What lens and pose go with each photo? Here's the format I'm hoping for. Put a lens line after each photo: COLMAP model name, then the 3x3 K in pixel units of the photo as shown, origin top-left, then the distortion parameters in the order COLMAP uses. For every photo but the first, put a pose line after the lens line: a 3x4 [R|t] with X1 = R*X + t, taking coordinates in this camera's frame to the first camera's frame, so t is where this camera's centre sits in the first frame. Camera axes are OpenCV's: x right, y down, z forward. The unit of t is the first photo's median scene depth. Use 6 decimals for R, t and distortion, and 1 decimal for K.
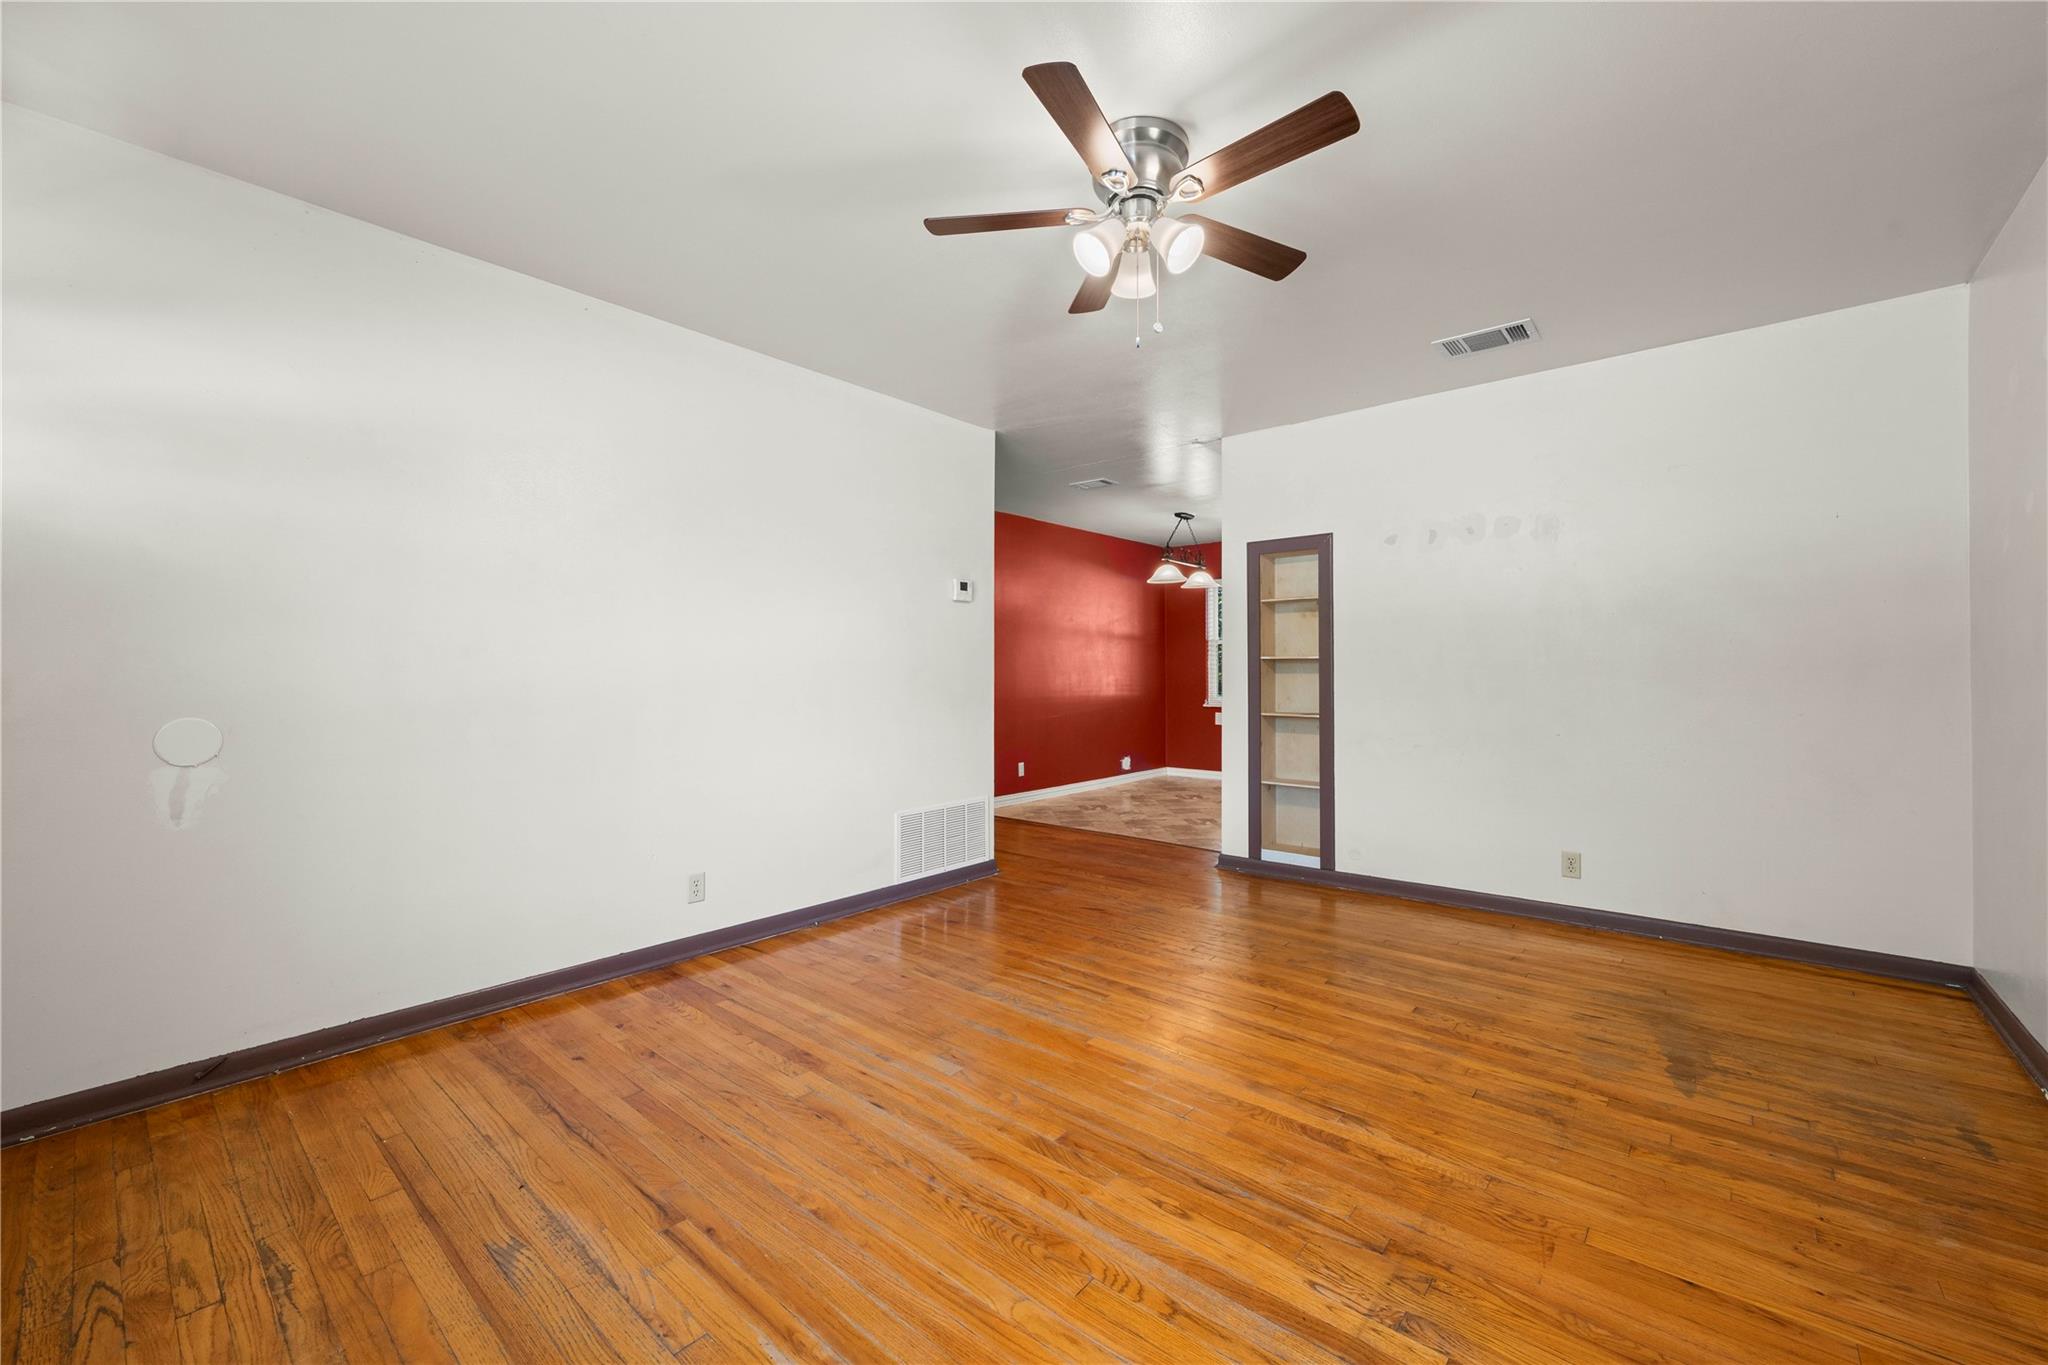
lens RADIAL K [[812.6, 0, 1005.6], [0, 812.6, 663.4], [0, 0, 1]] dist [0.003978, -0.001788]
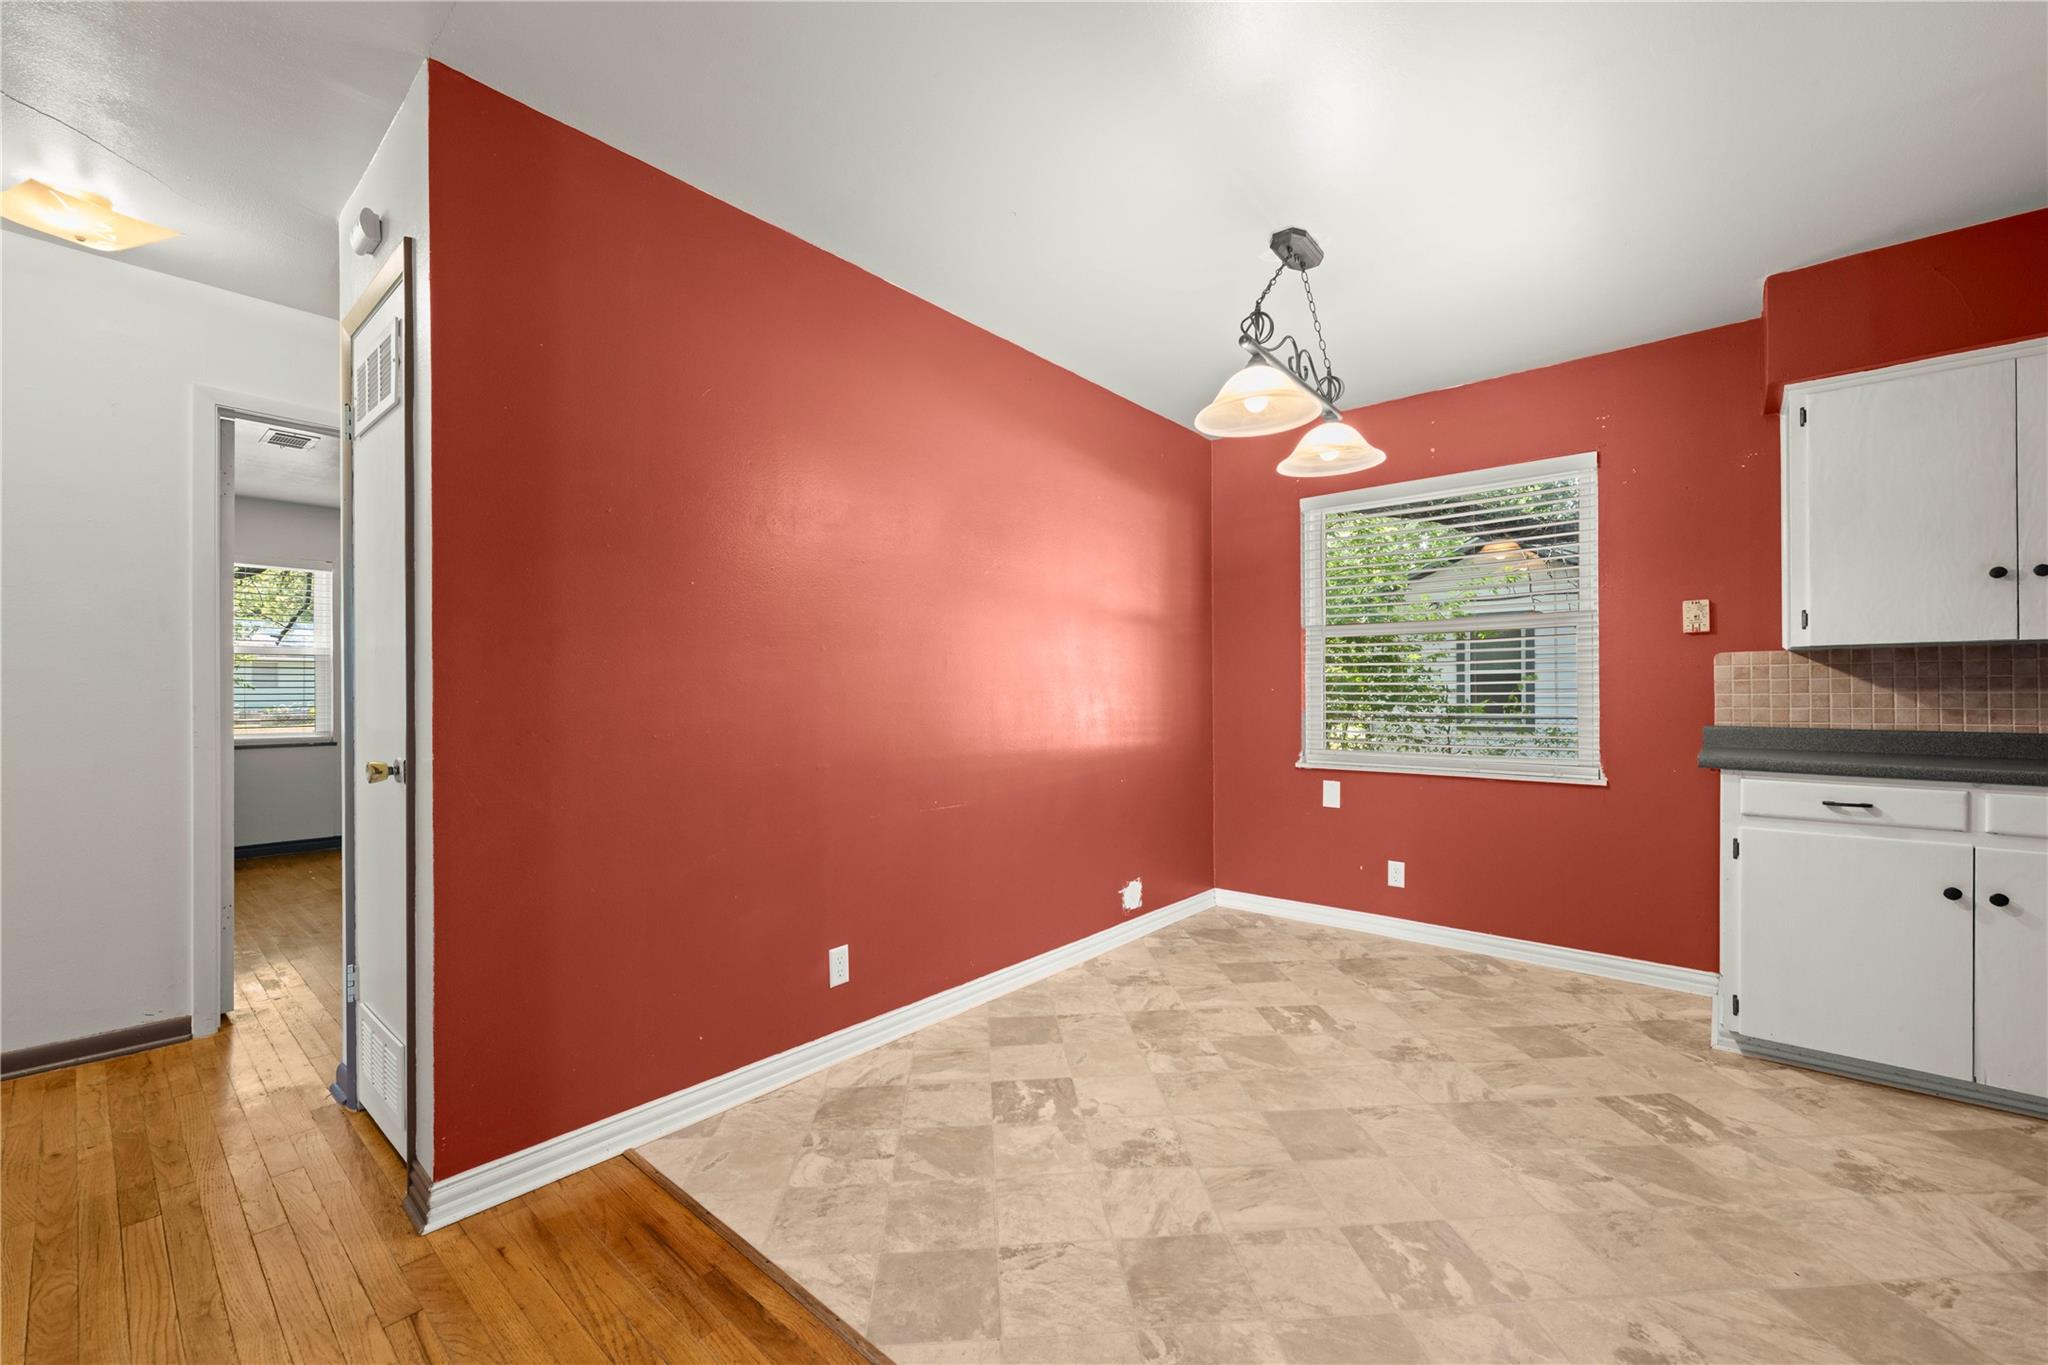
lens RADIAL K [[812.6, 0, 1024.1], [0, 812.6, 693.9], [0, 0, 1]] dist [0.003978, -0.001788]
pose [[0.999854, -0.002521, 0.016904, 0.238638], [0.002377, 0.999961, 0.008536, 0.020010], [-0.016925, -0.008494, 0.999821, 1.627836]]
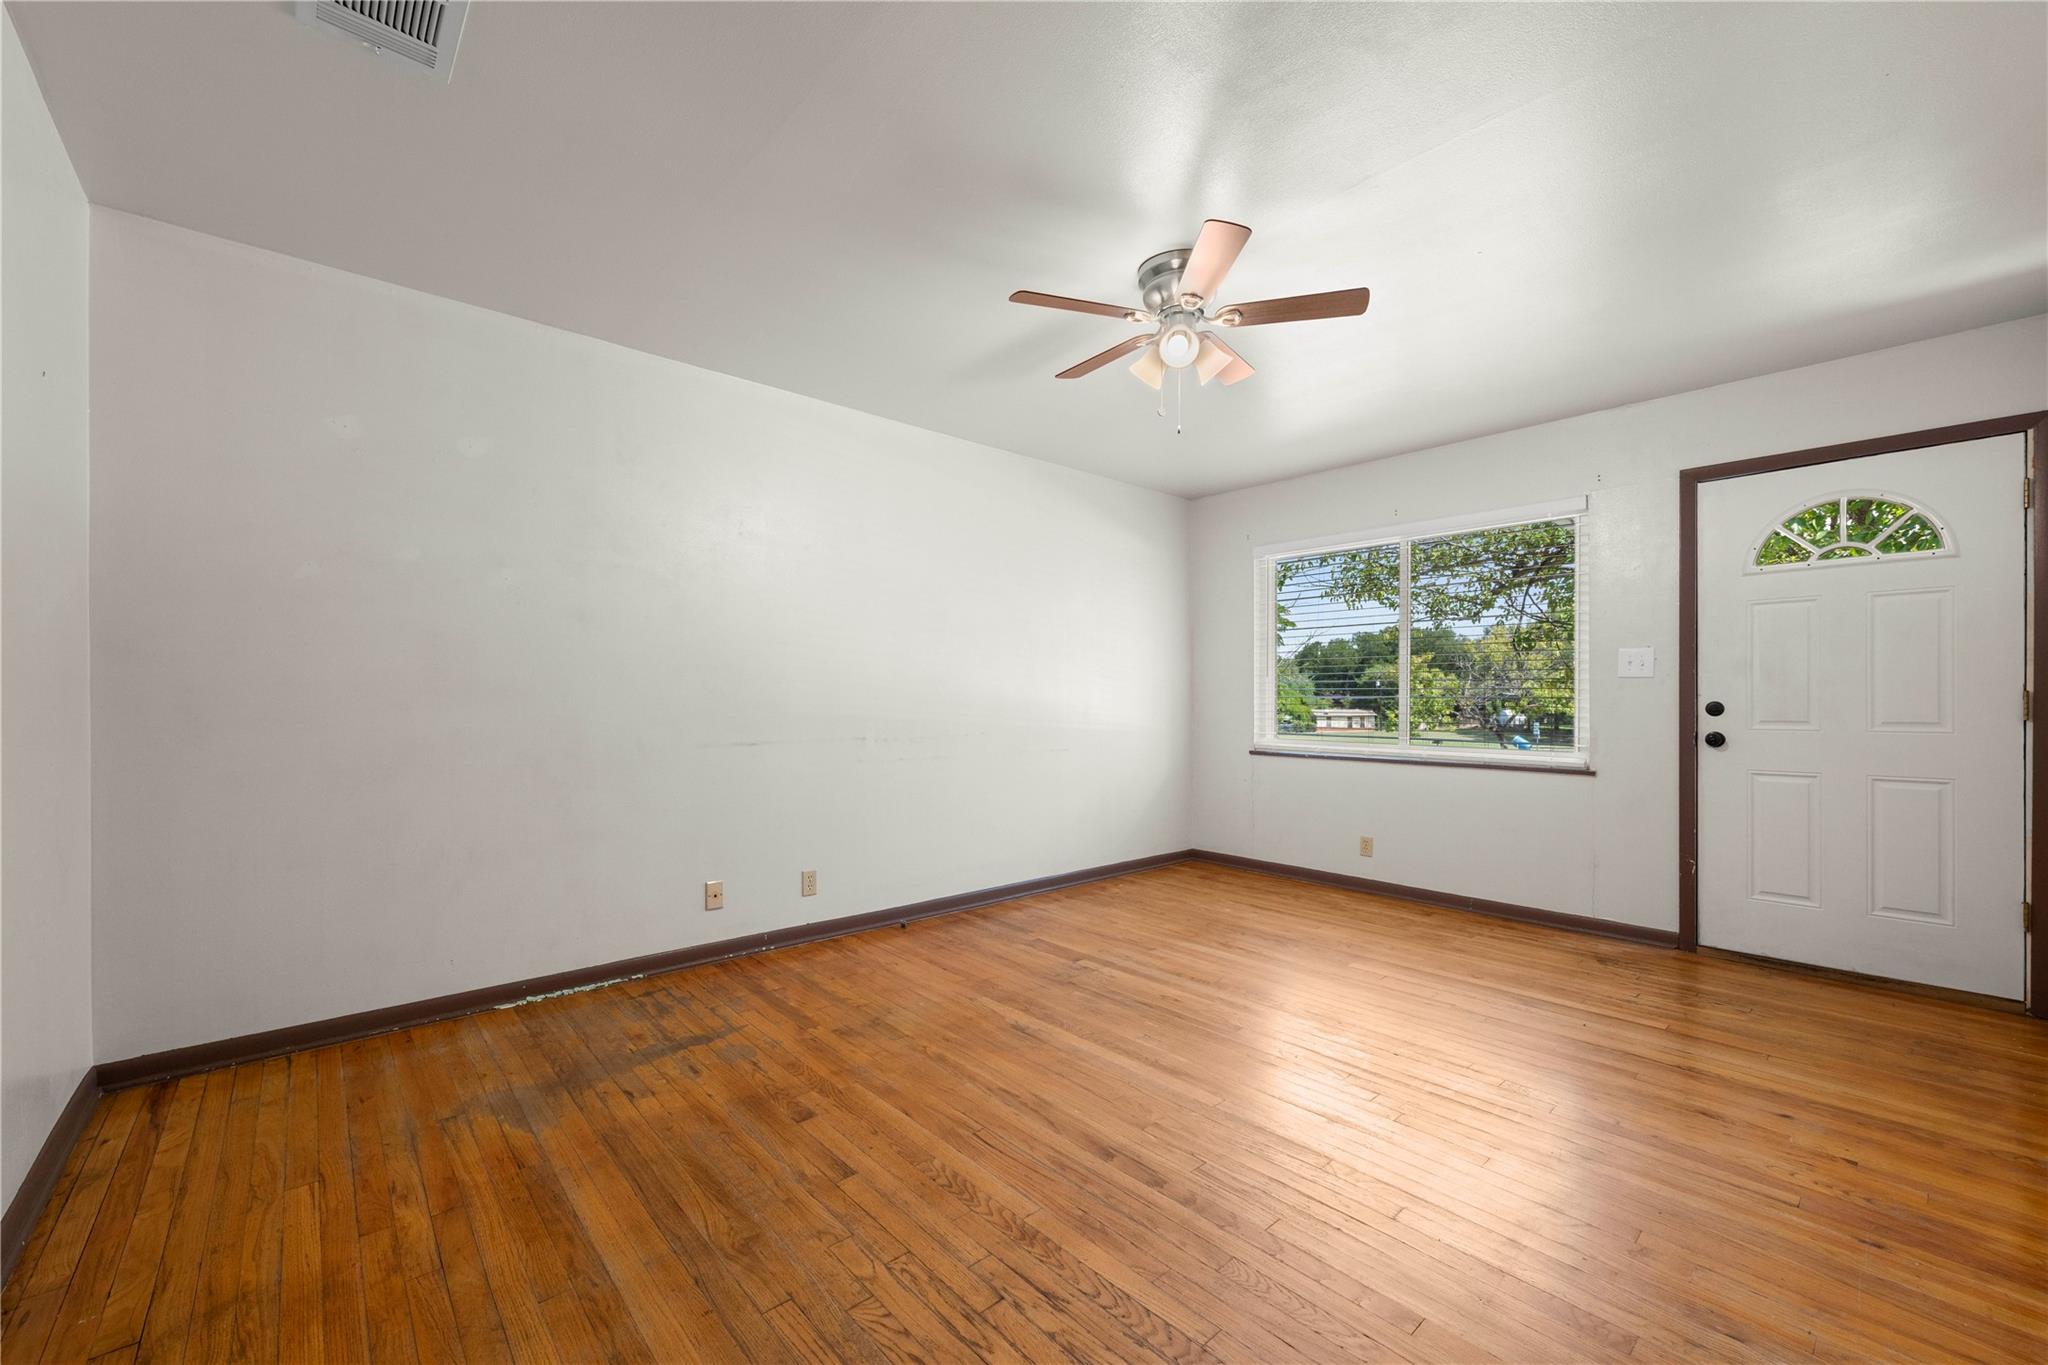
lens RADIAL K [[812.6, 0, 1031.2], [0, 812.6, 695.2], [0, 0, 1]] dist [0.003978, -0.001788]
pose [[-0.994142, -0.002430, 0.108059, 0.191801], [-0.004600, 0.999793, -0.019834, 0.023288], [-0.107988, -0.020214, -0.993947, 1.715163]]
